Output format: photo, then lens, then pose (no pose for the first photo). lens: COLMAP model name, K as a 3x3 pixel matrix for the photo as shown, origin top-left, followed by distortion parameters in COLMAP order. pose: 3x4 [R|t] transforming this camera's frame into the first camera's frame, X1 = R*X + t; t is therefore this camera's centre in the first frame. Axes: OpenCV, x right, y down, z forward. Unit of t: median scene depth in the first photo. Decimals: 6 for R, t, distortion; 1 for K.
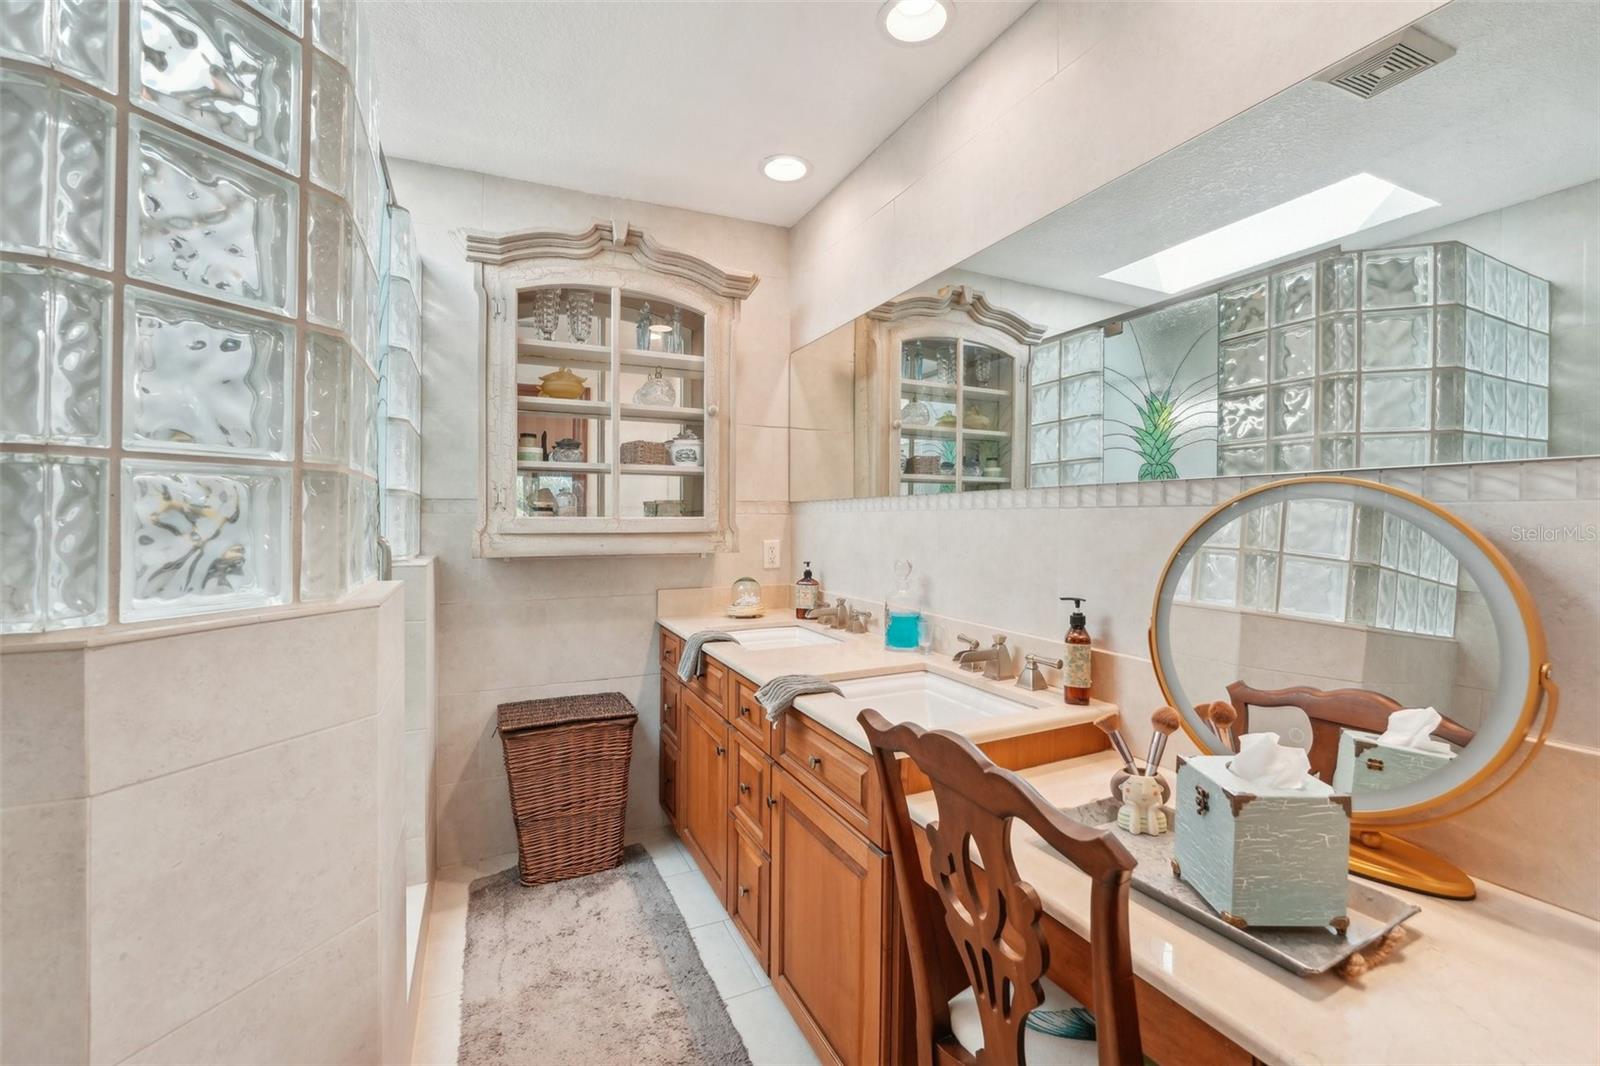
lens RADIAL K [[657.3, 0, 800.5], [0, 657.3, 530.9], [0, 0, 1]] dist [-0.030525, 0.005116]
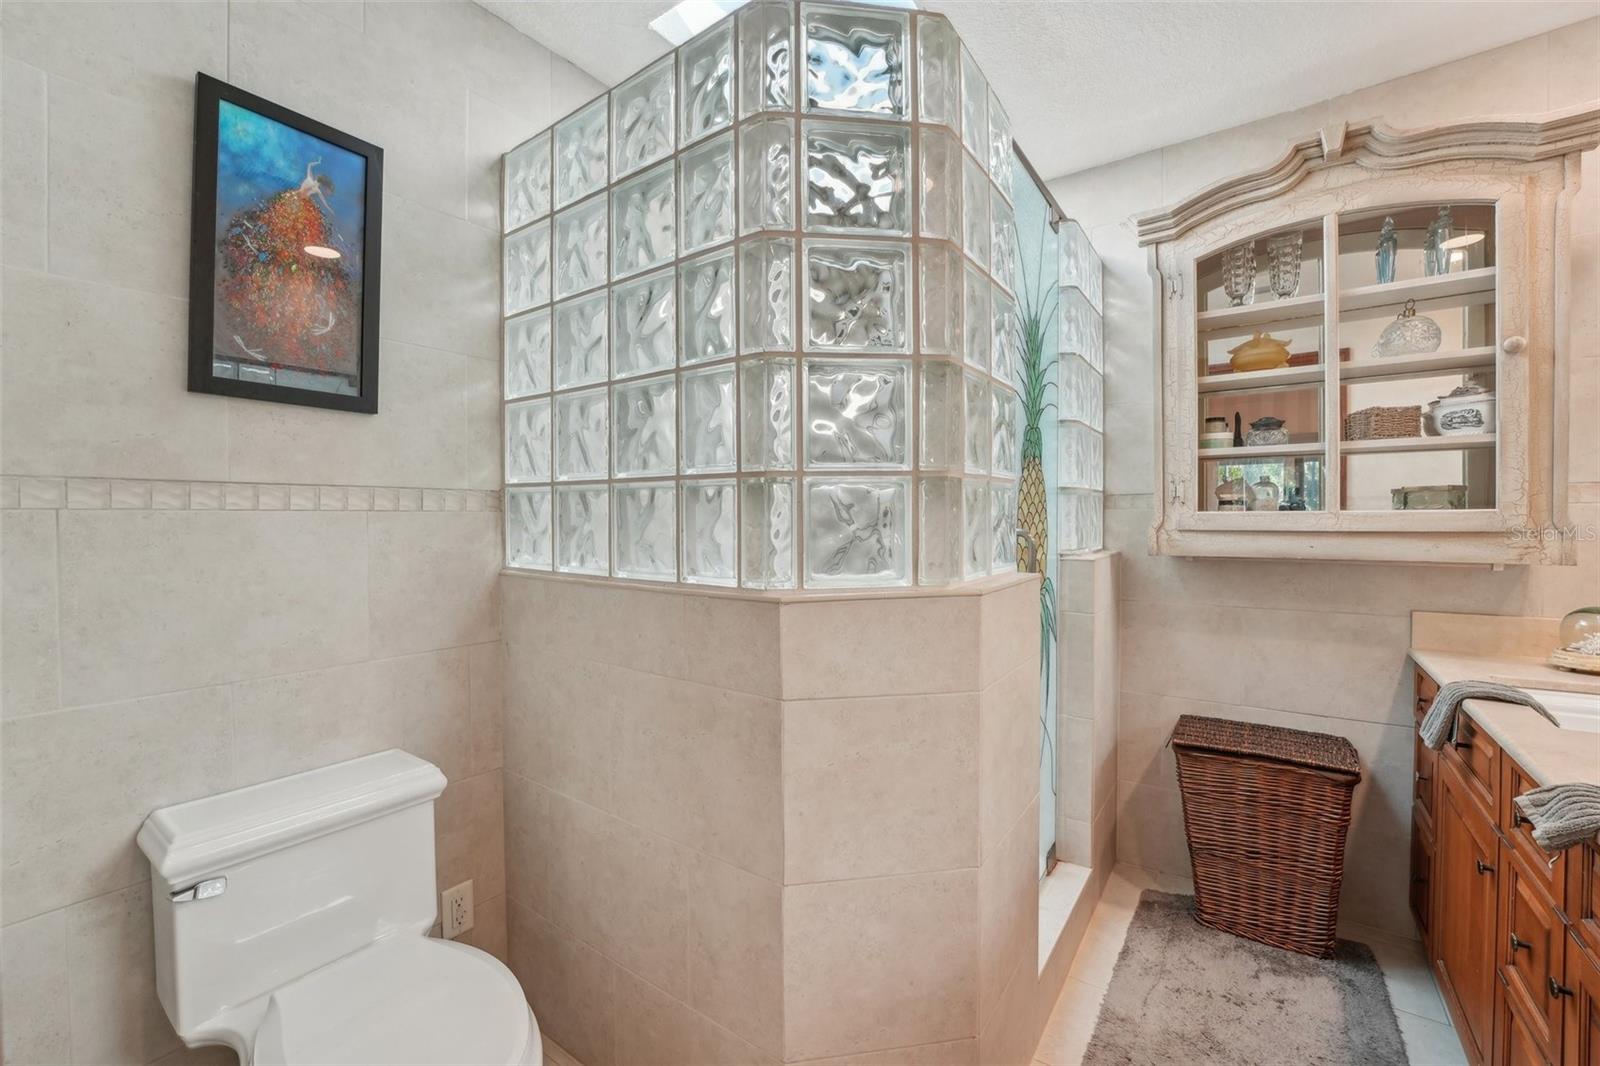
lens RADIAL K [[657.3, 0, 802.1], [0, 657.3, 527.6], [0, 0, 1]] dist [-0.030525, 0.005116]
pose [[0.487986, 0.011257, -0.872779, 0.081128], [-0.007789, 0.999933, 0.008542, -0.002730], [0.872816, 0.002630, 0.488041, 0.083838]]
